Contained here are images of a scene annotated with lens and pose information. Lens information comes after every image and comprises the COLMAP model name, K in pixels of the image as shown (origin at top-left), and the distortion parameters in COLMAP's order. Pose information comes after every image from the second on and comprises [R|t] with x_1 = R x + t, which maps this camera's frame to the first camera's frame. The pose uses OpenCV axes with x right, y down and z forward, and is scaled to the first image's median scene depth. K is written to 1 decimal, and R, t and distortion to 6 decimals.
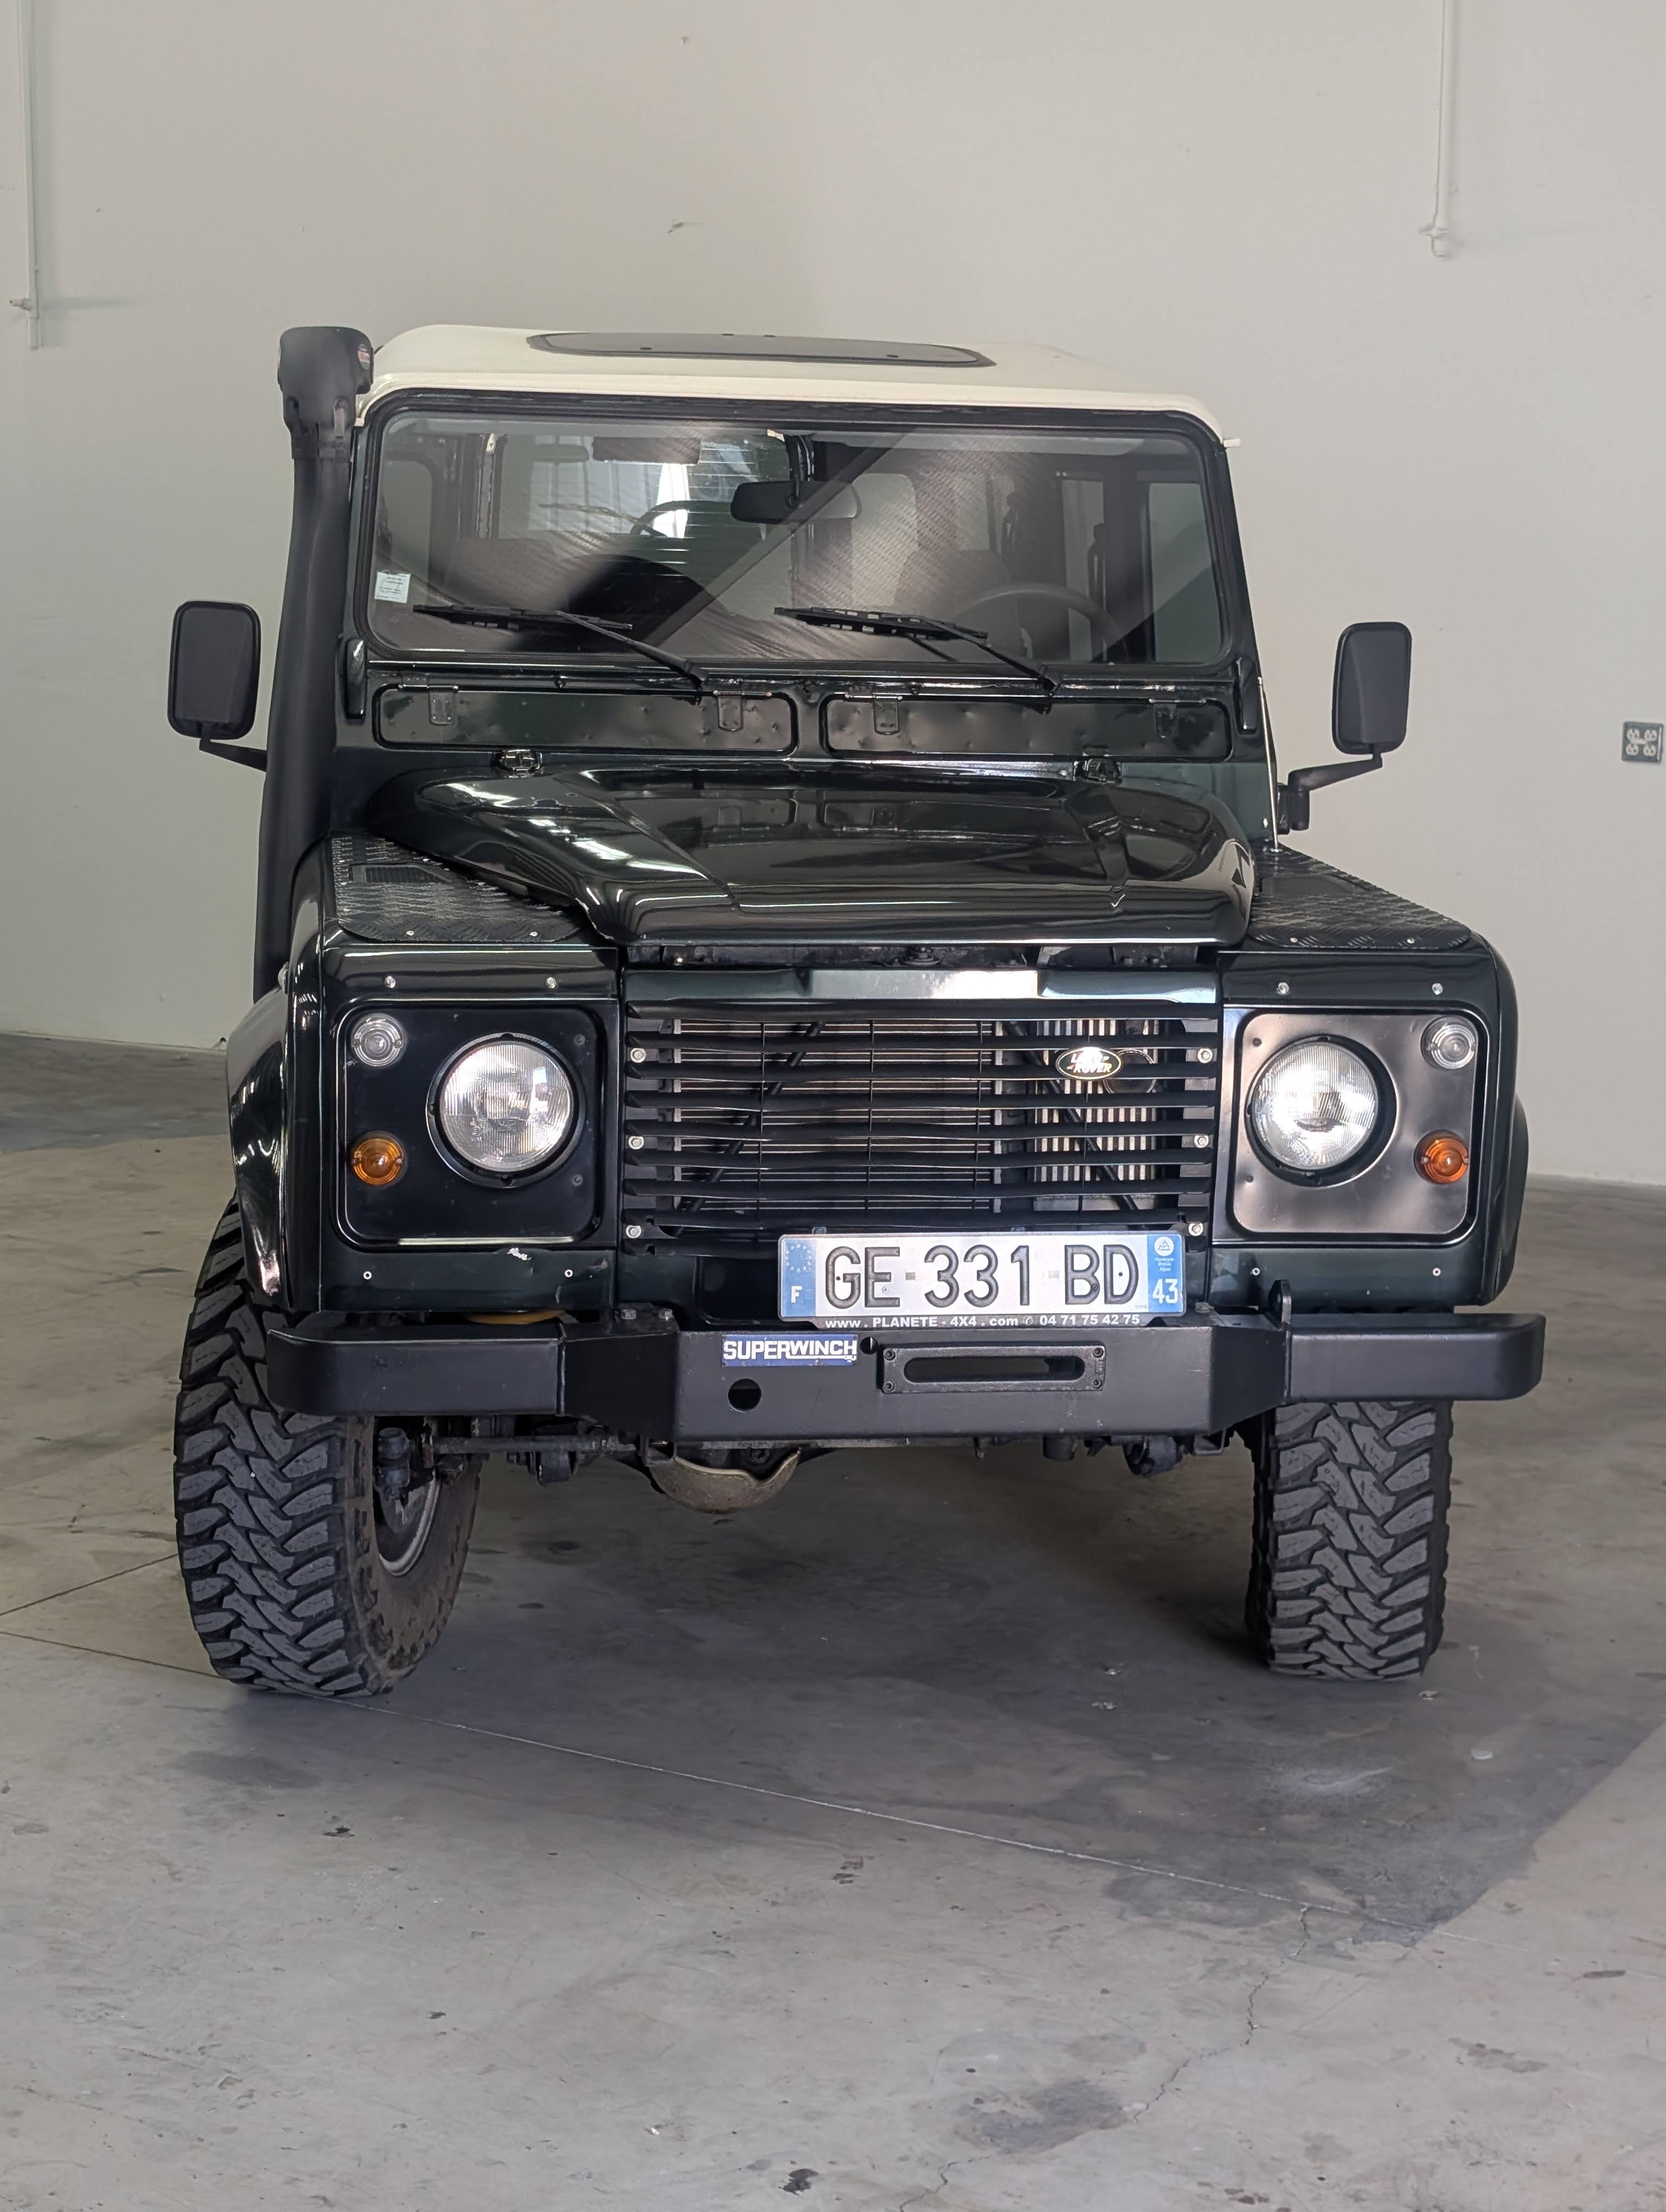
lens RADIAL K [[3604.2, 0, 826.0], [0, 3604.2, 1097.1], [0, 0, 1]] dist [0.047905, 0.000000]
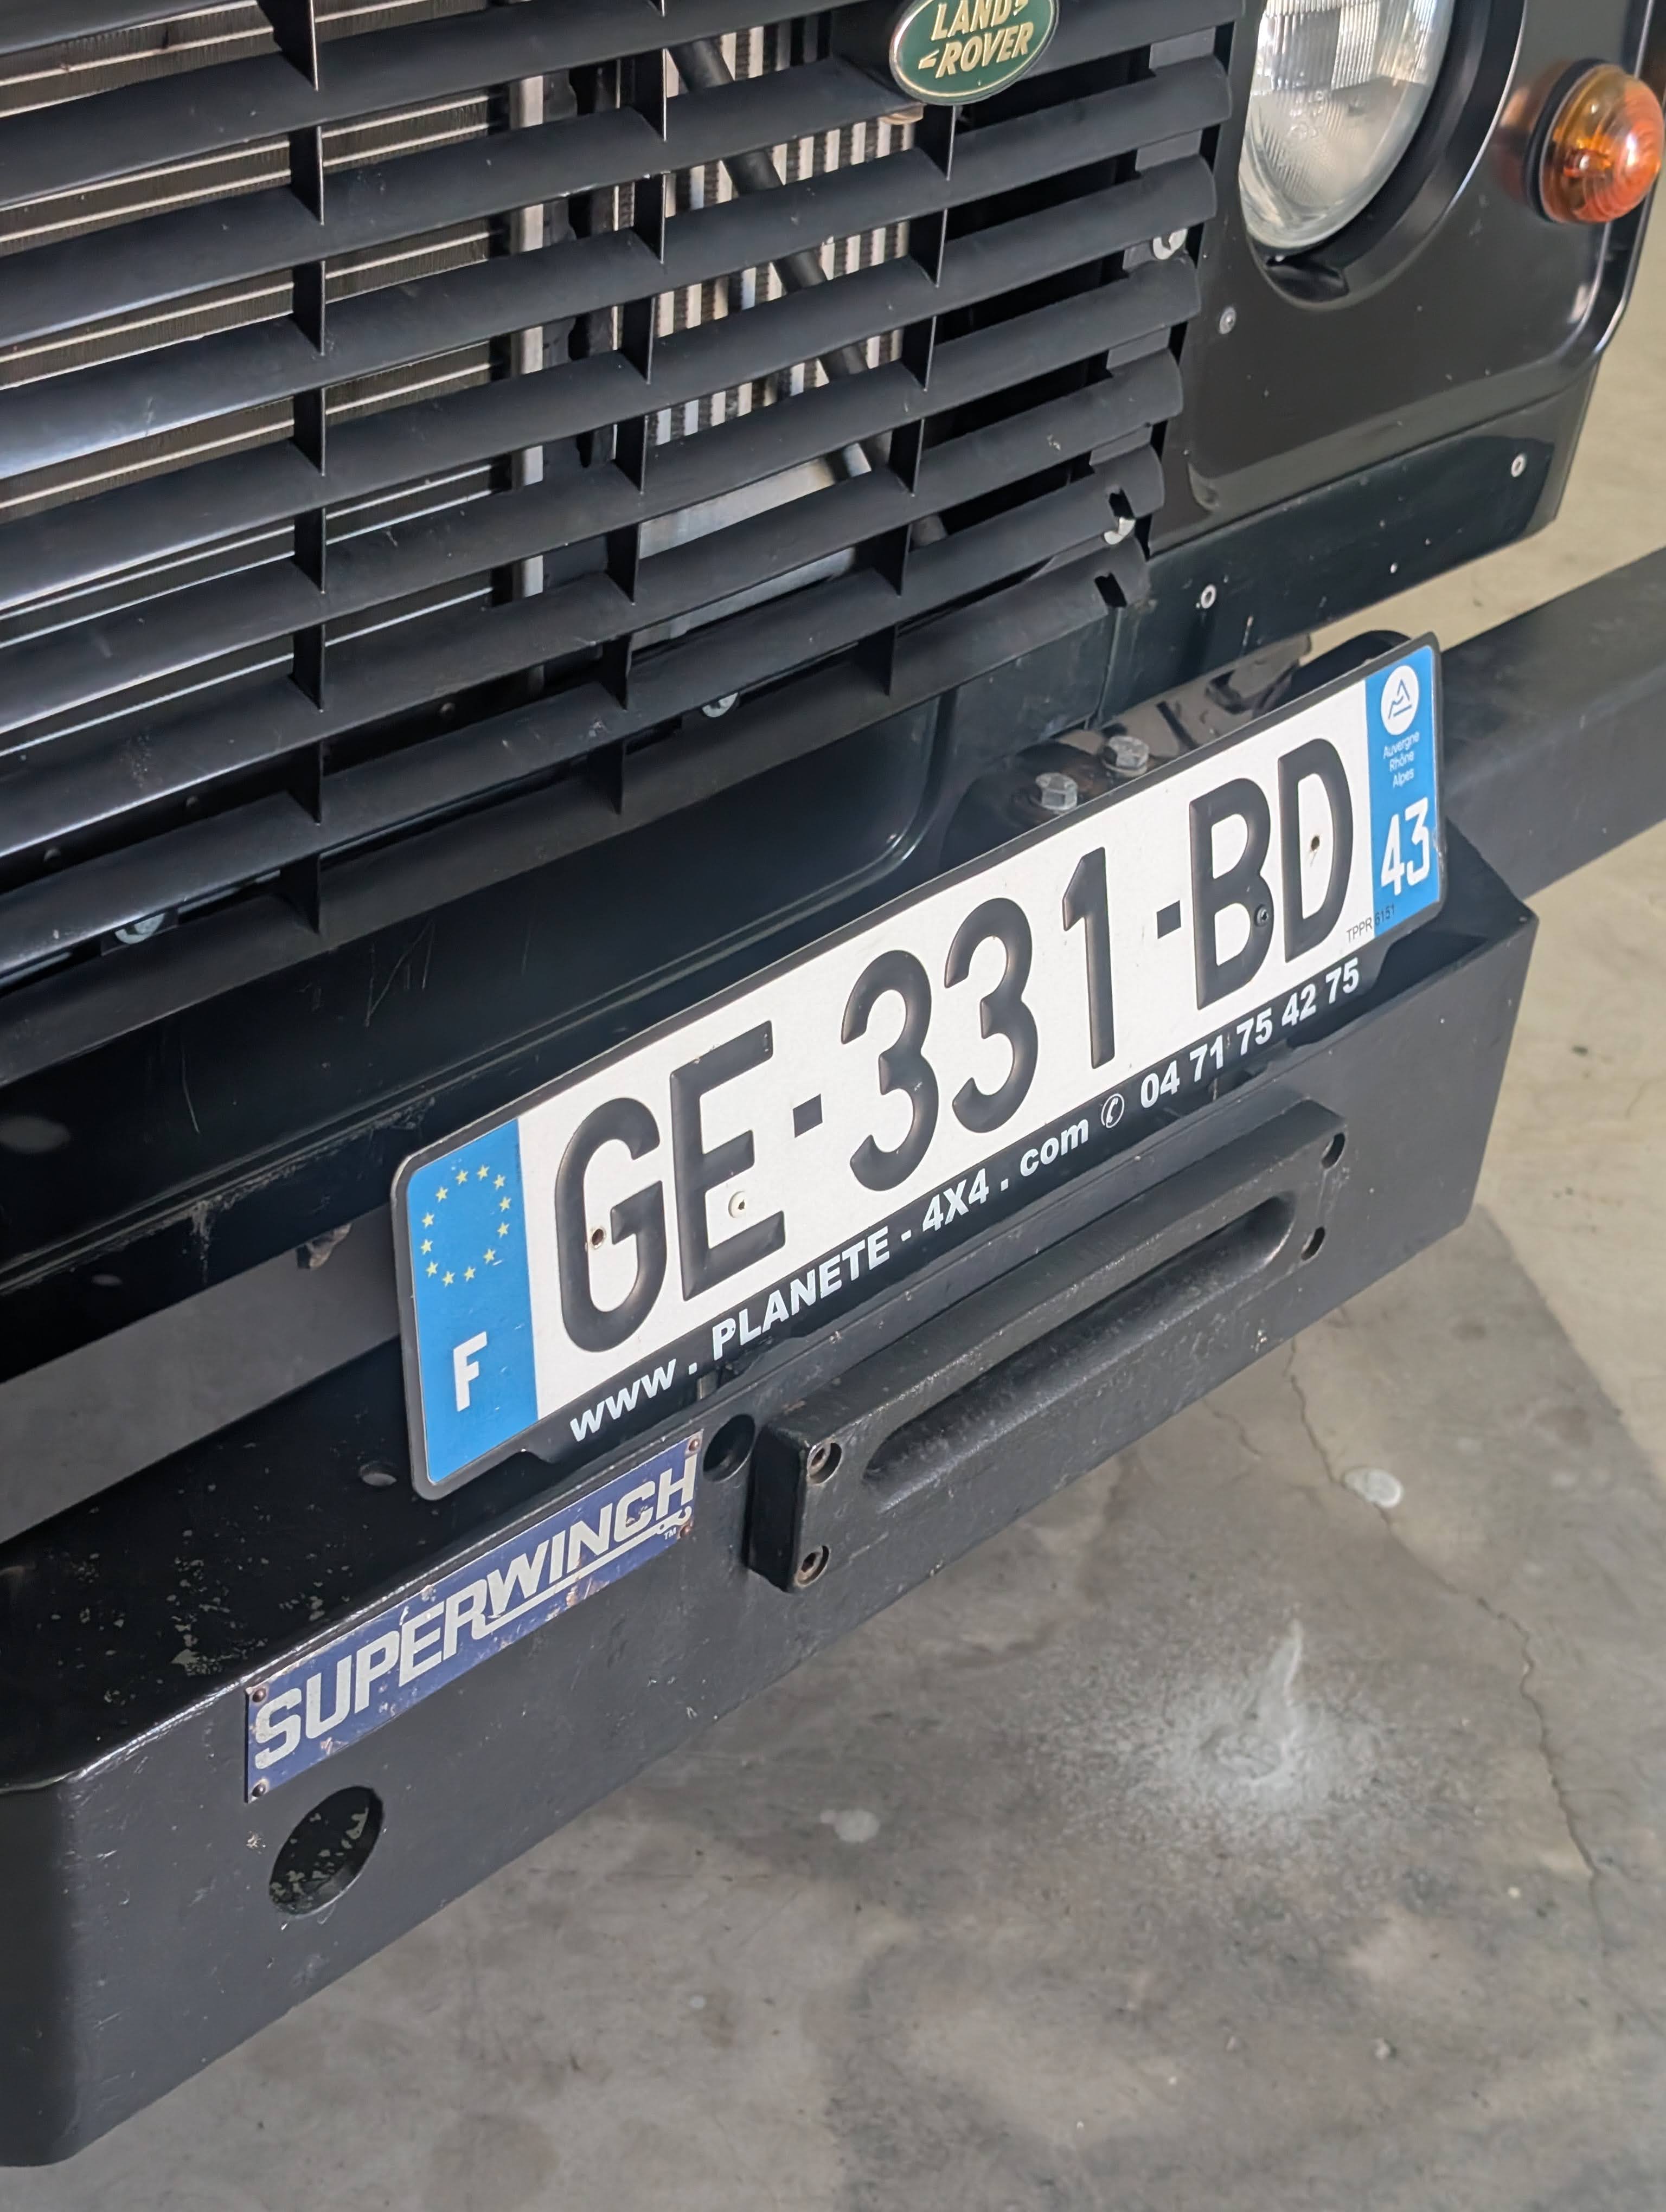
lens RADIAL K [[3604.2, 0, 842.7], [0, 3604.2, 1101.0], [0, 0, 1]] dist [0.047905, 0.000000]
pose [[0.753472, -0.313031, 0.578180, -0.113570], [0.038754, 0.899004, 0.436223, -0.056056], [-0.656337, -0.306275, 0.689505, 0.829957]]
